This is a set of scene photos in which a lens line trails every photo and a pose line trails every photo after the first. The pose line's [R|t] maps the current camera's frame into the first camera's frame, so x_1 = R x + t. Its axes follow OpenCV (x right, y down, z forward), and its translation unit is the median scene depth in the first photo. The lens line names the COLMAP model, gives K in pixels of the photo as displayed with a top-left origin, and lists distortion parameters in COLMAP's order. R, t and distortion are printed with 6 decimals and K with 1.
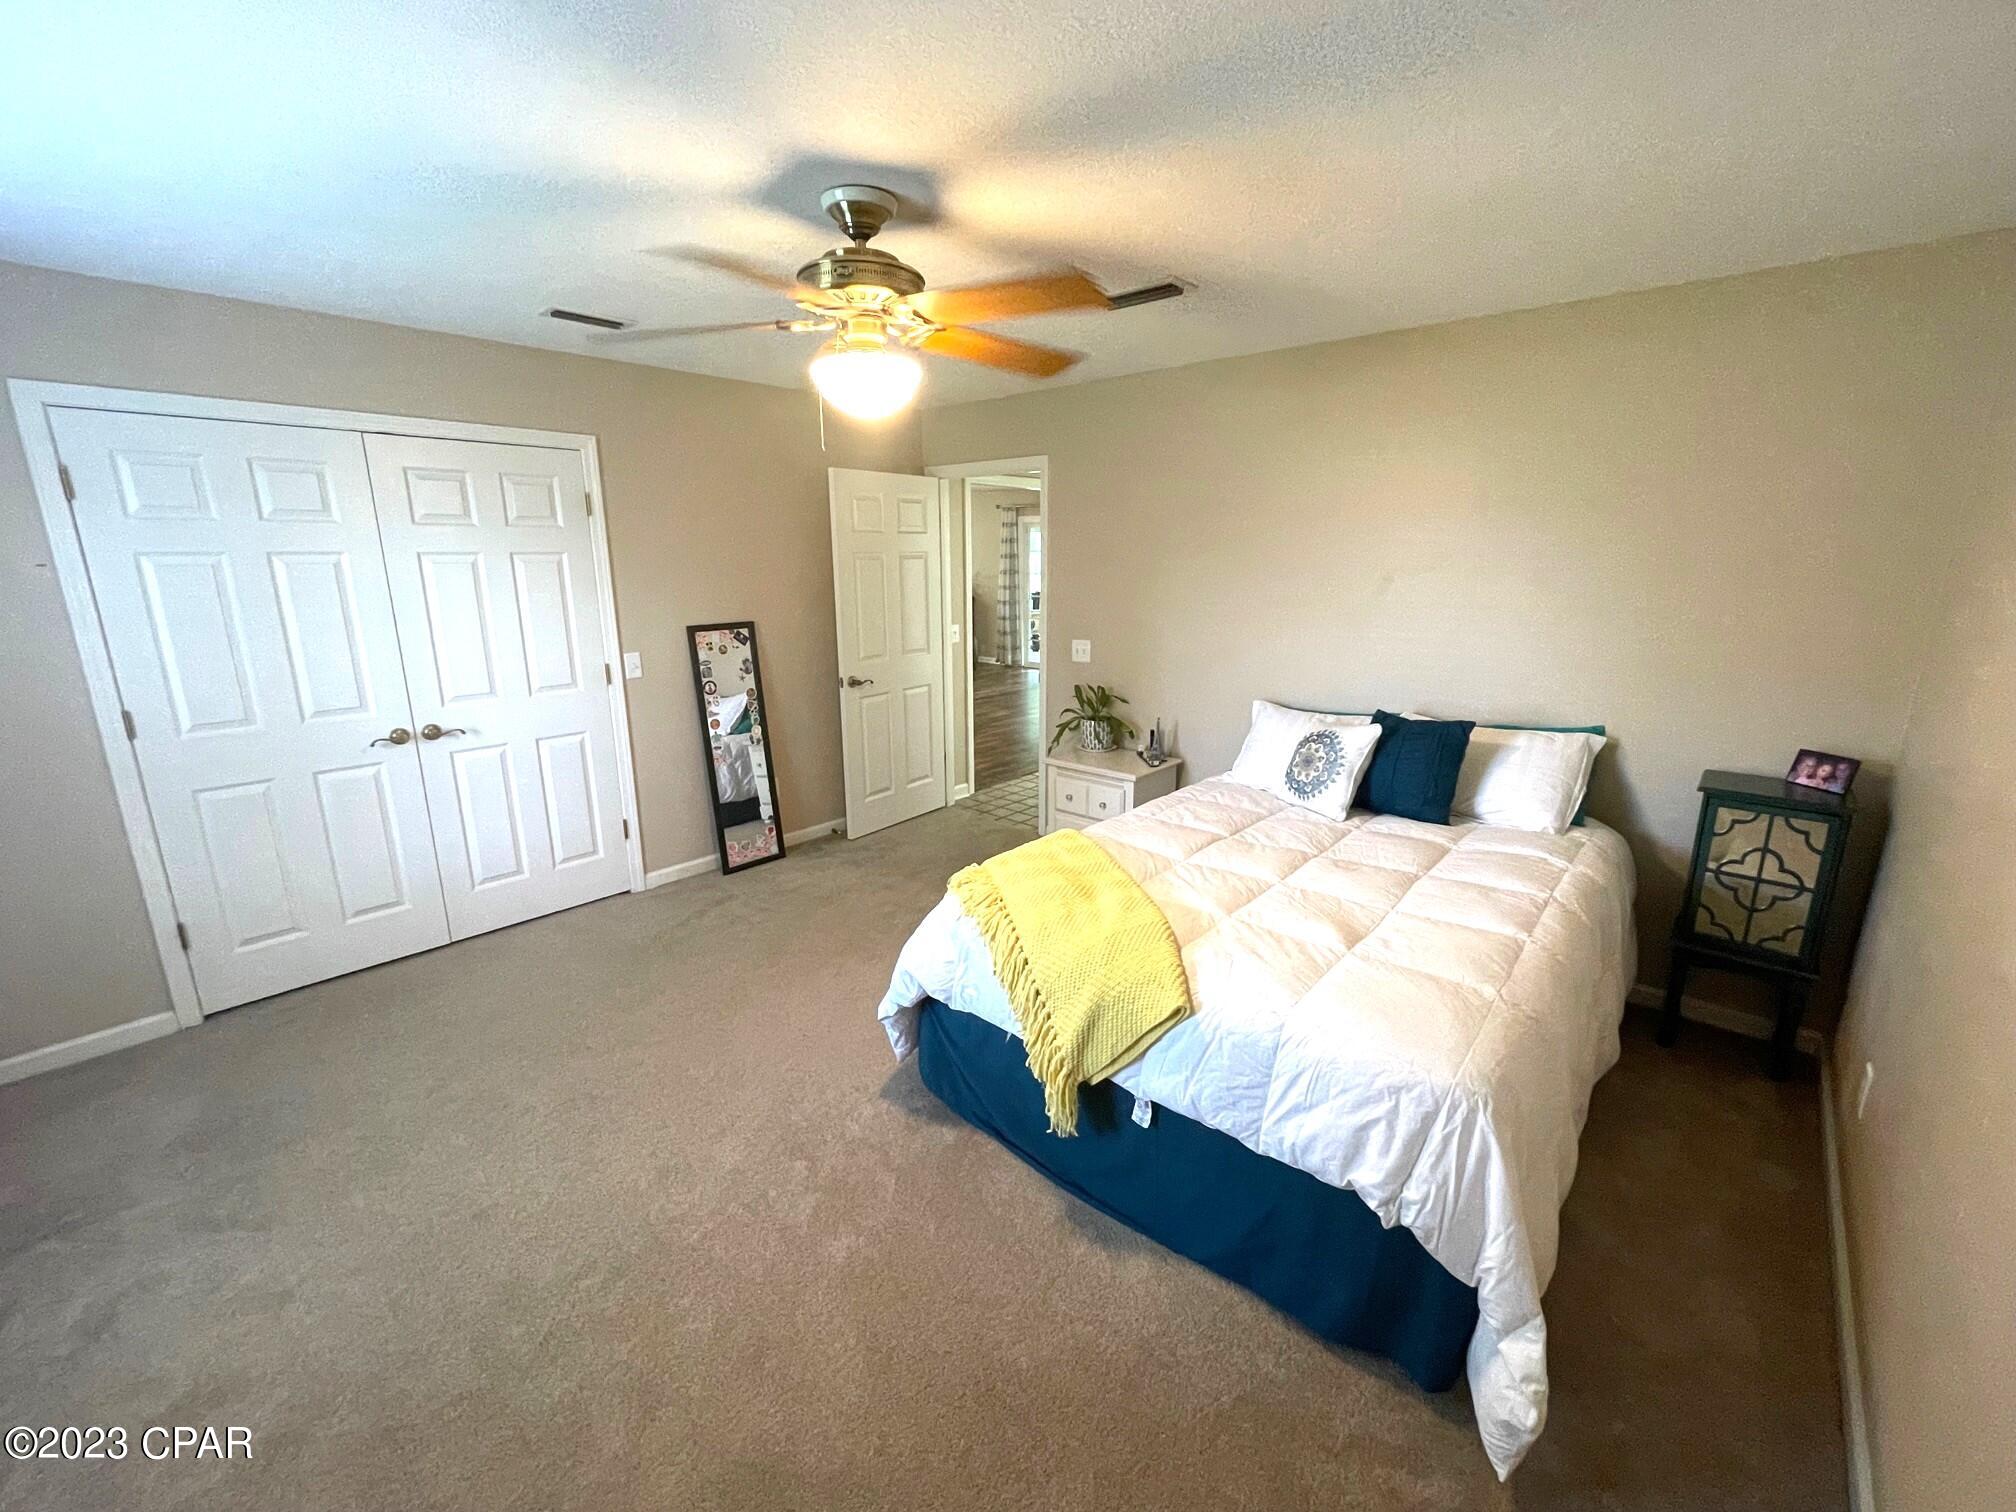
lens RADIAL K [[809.7, 0, 1005.2], [0, 809.7, 754.2], [0, 0, 1]] dist [-0.002688, -0.000244]
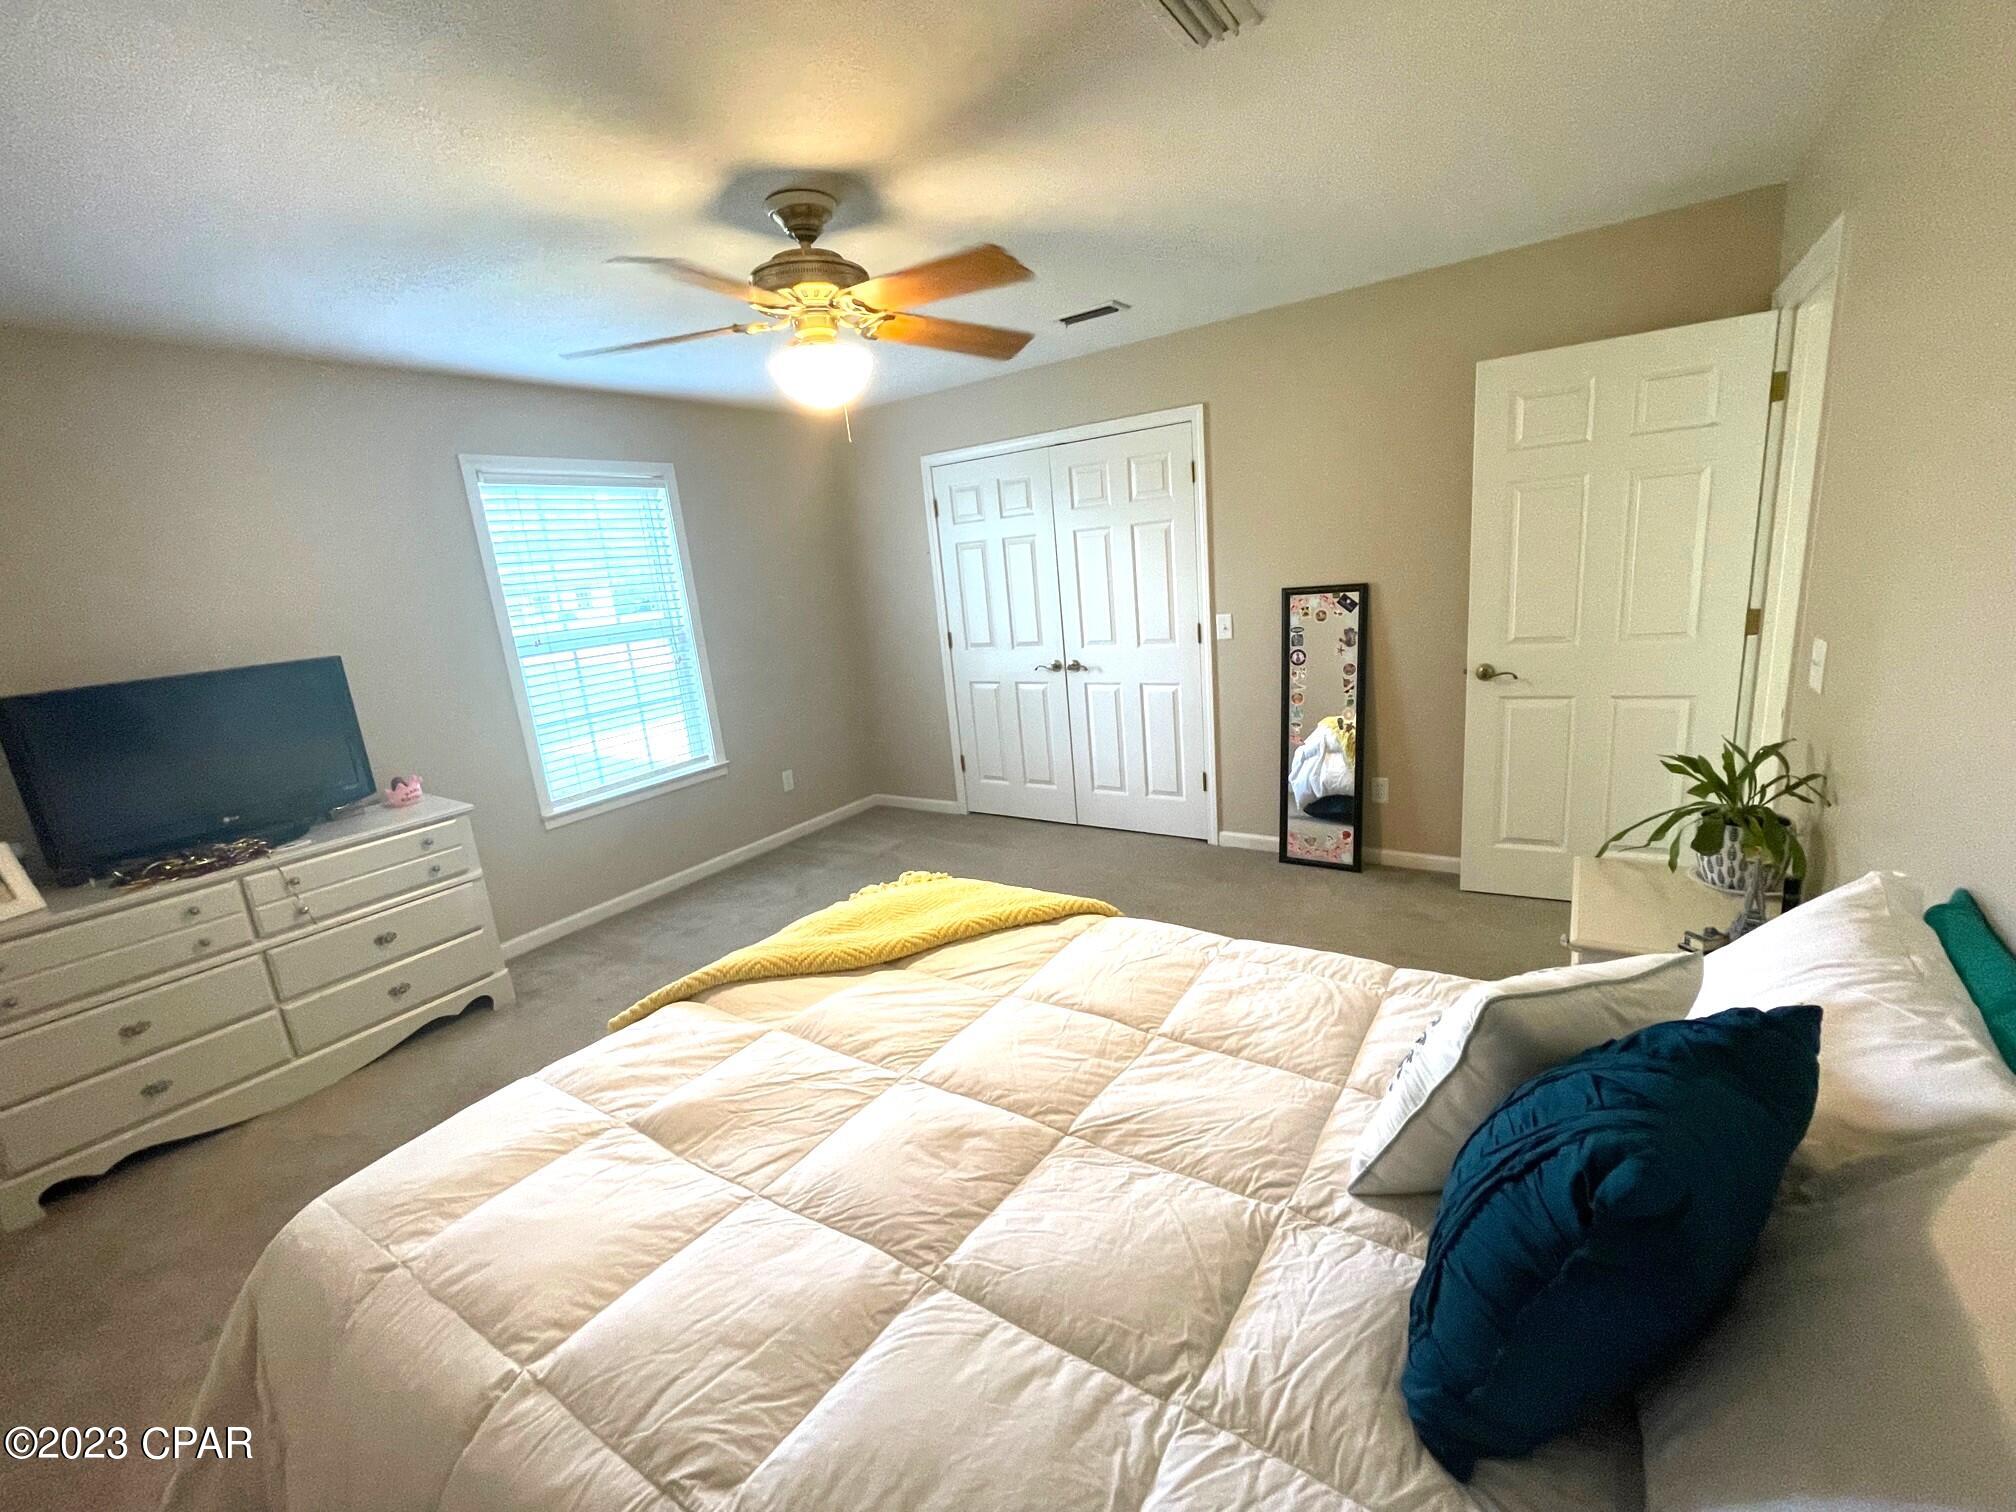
lens RADIAL K [[843.1, 0, 1008.0], [0, 843.1, 756.0], [0, 0, 1]] dist [-0.000698, -0.000026]
pose [[0.141786, 0.223756, -0.964277, 0.533056], [-0.144057, 0.968412, 0.203533, -0.123680], [0.979359, 0.110052, 0.169541, 0.551480]]
